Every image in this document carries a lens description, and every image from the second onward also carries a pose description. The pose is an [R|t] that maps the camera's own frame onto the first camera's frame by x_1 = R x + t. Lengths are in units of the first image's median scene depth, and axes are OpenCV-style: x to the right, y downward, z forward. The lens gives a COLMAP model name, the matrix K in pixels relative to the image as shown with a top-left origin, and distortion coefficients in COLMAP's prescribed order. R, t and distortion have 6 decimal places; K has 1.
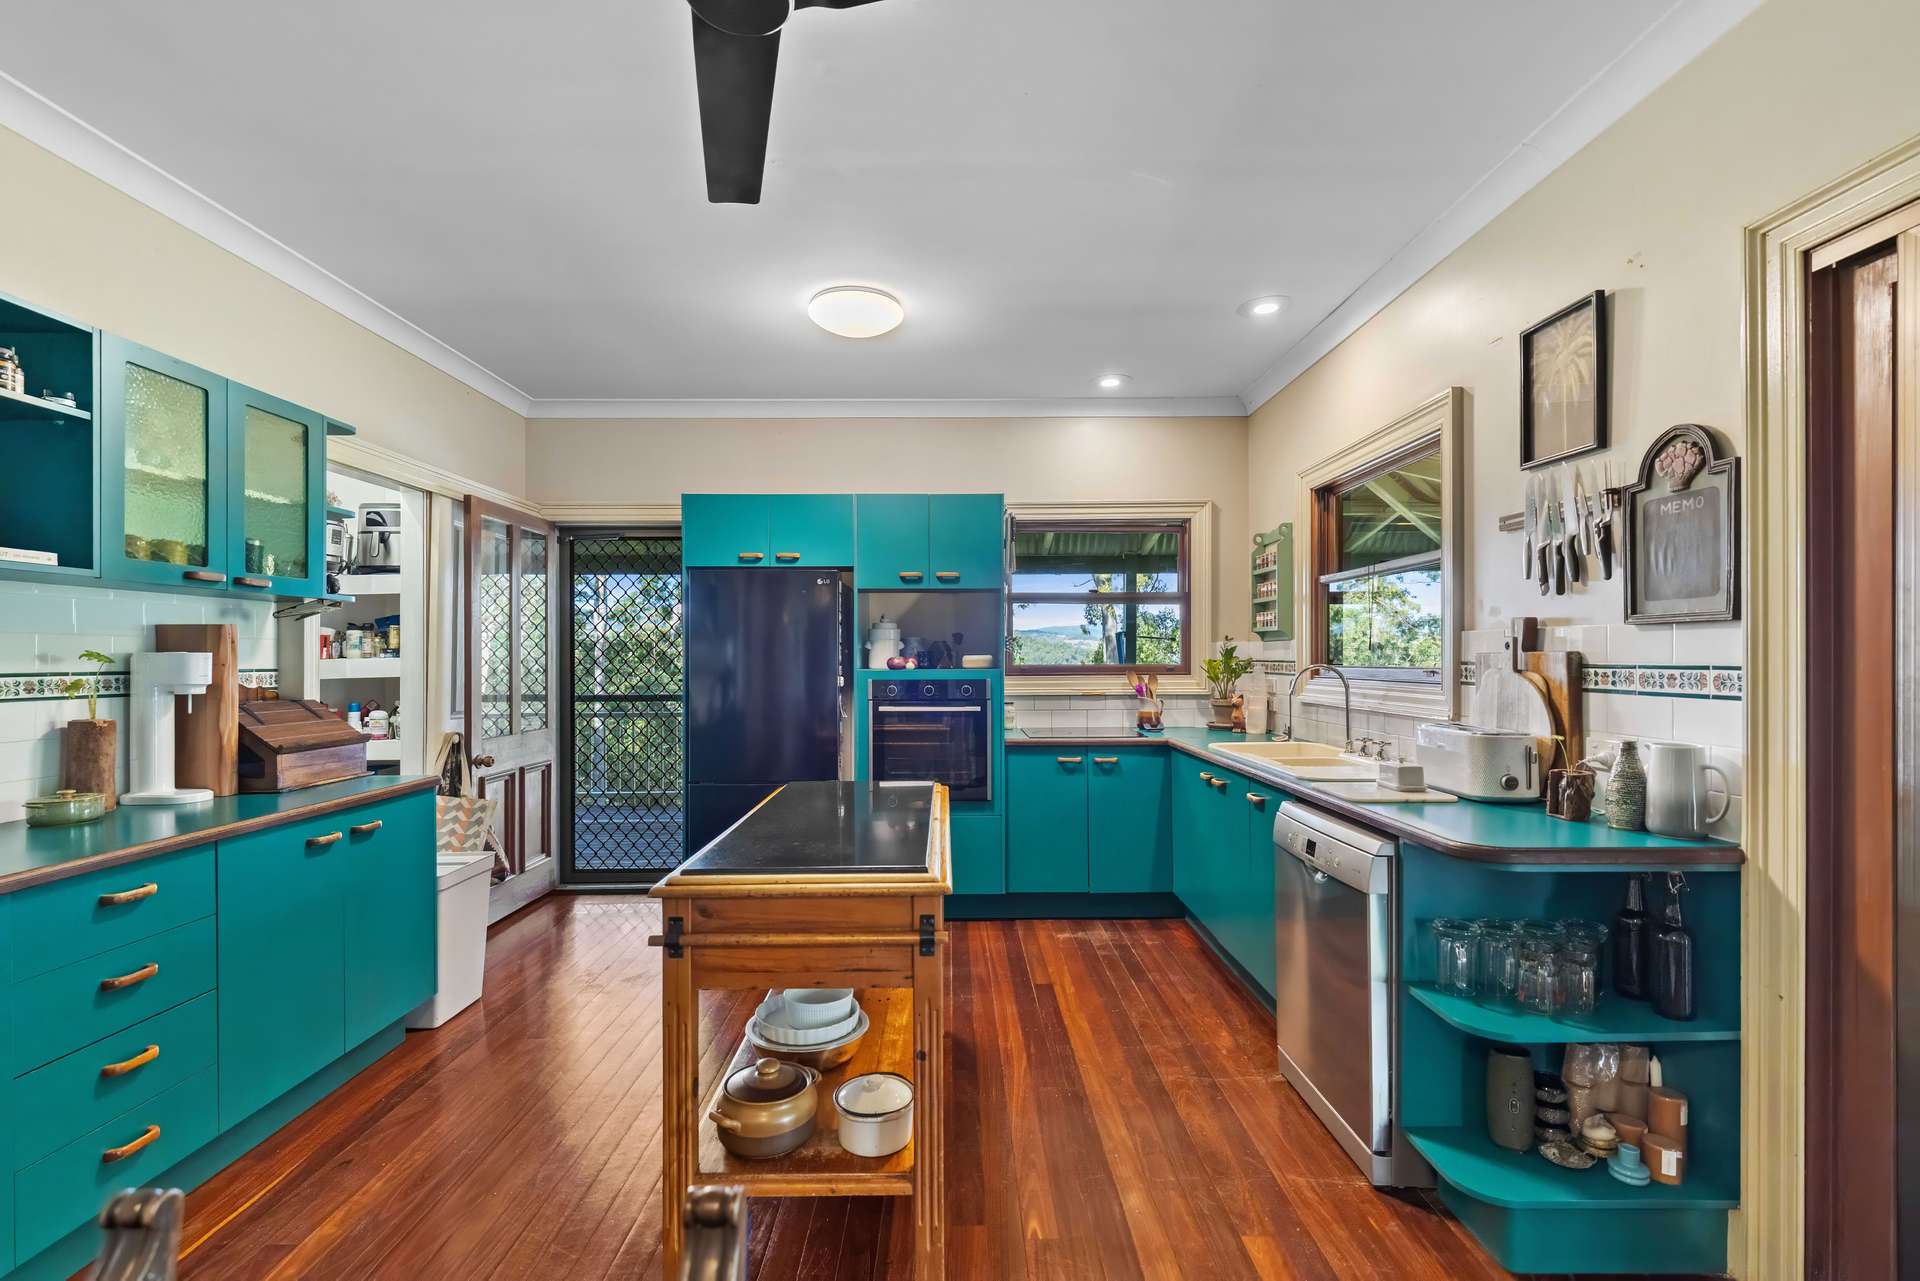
lens RADIAL K [[875.5, 0, 959.5], [0, 875.5, 651.3], [0, 0, 1]] dist [-0.000196, 0.000002]
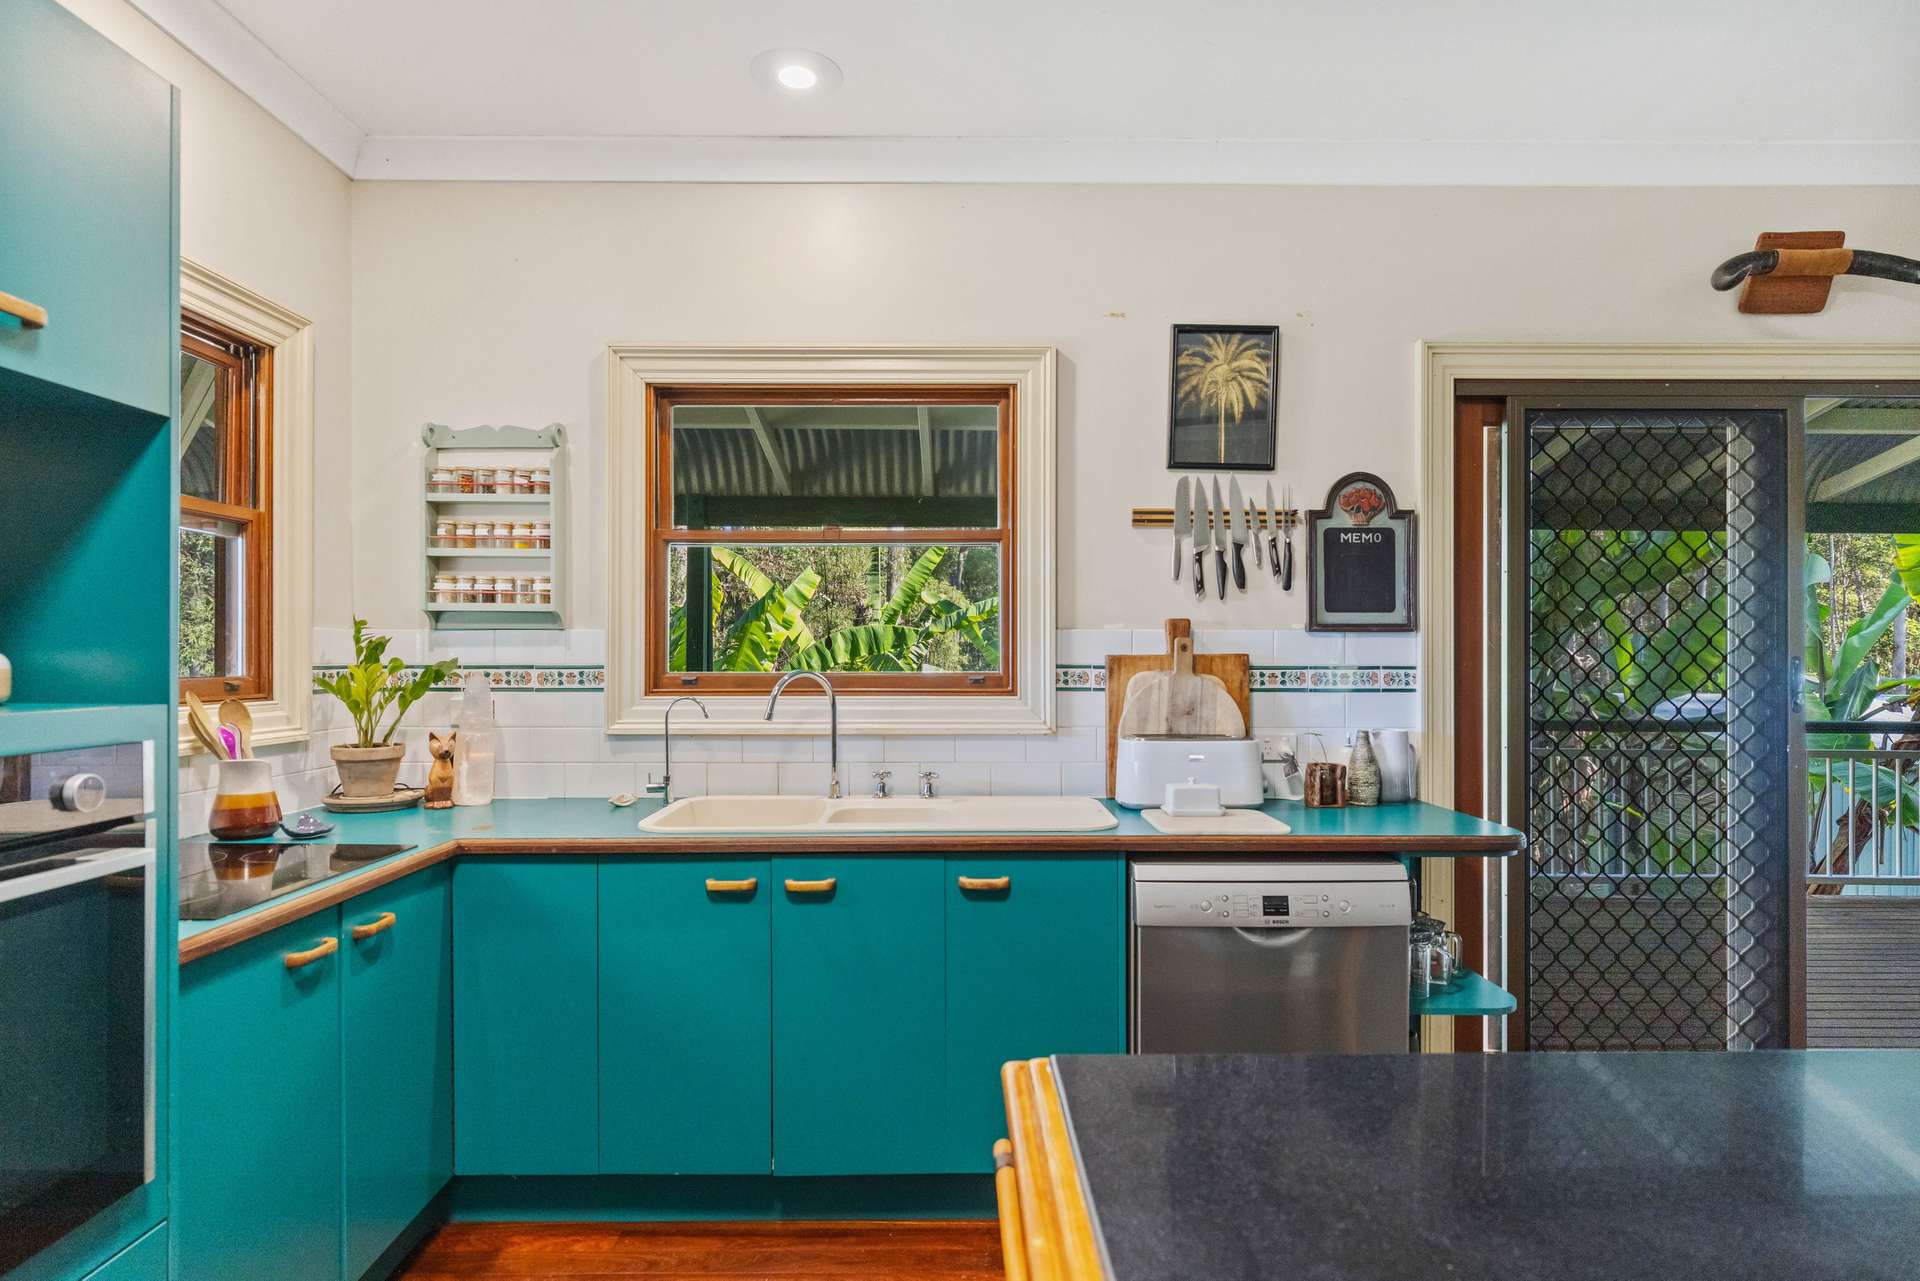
lens RADIAL K [[1065.4, 0, 954.7], [0, 1065.4, 634.3], [0, 0, 1]] dist [0.035387, 0.001211]
pose [[0.024924, -0.000789, 0.999689, -0.610506], [-0.005772, 0.999983, 0.000933, -0.023453], [-0.999673, -0.005794, 0.024919, 1.341266]]
